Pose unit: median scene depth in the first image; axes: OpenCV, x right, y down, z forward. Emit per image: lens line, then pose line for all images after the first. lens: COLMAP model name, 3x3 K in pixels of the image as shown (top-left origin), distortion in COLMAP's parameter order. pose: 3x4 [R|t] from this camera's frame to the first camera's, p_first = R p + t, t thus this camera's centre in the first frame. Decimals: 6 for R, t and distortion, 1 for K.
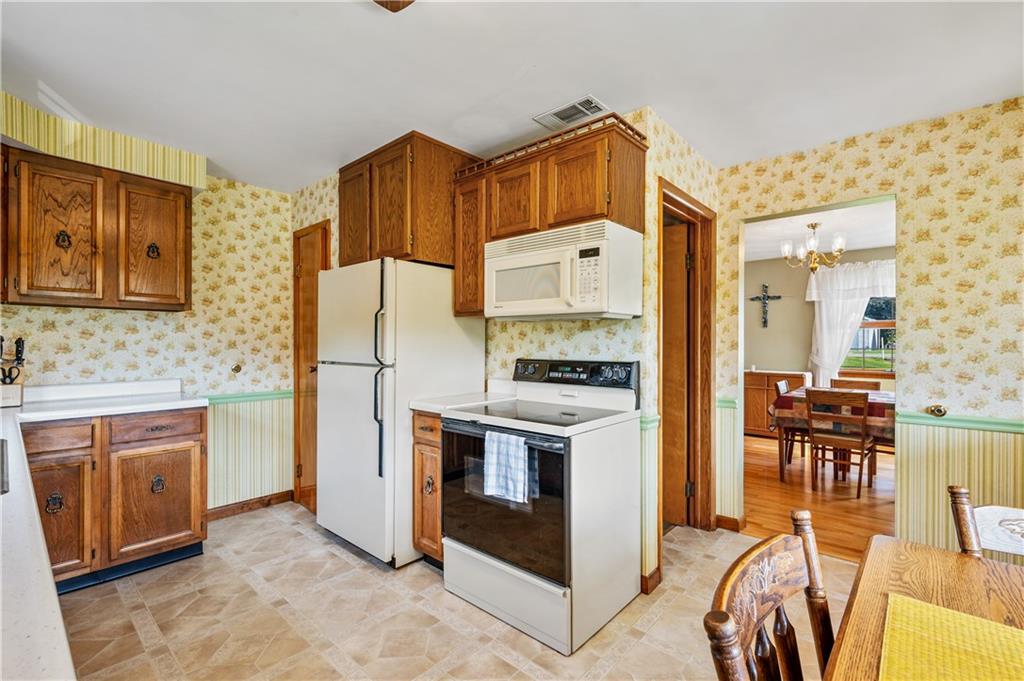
lens RADIAL K [[452.5, 0, 515.3], [0, 452.5, 344.6], [0, 0, 1]] dist [0.009593, -0.000204]
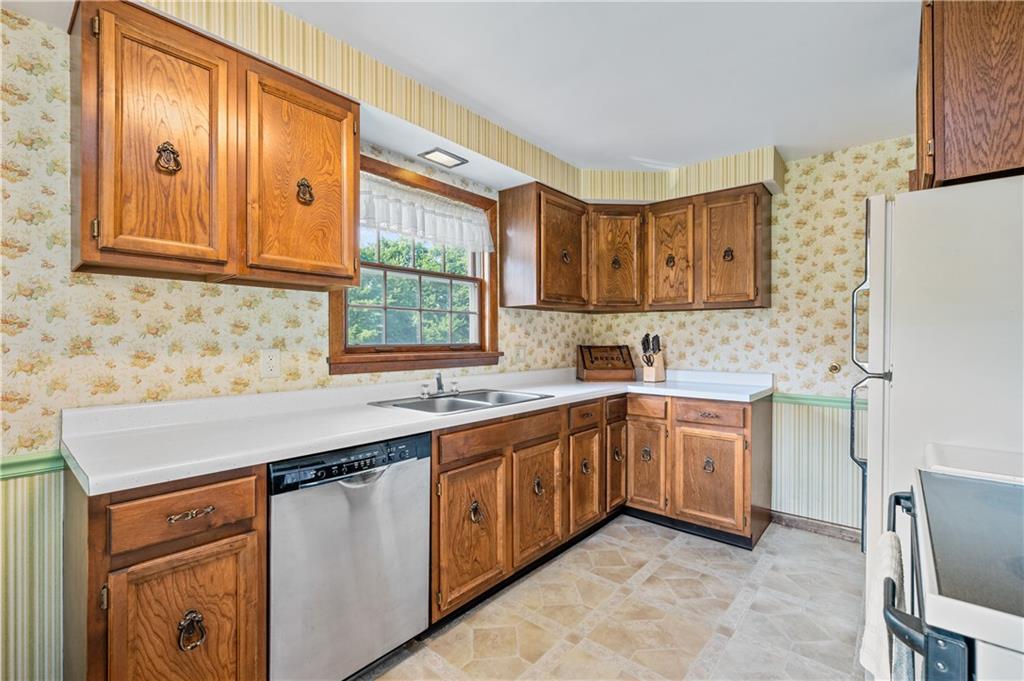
lens RADIAL K [[450.6, 0, 512.4], [0, 450.6, 339.8], [0, 0, 1]] dist [-0.003543, -0.000076]
pose [[0.015707, 0.001806, -0.999875, 0.296104], [-0.004313, 0.999989, 0.001738, 0.000566], [0.999867, 0.004285, 0.015715, 0.481510]]
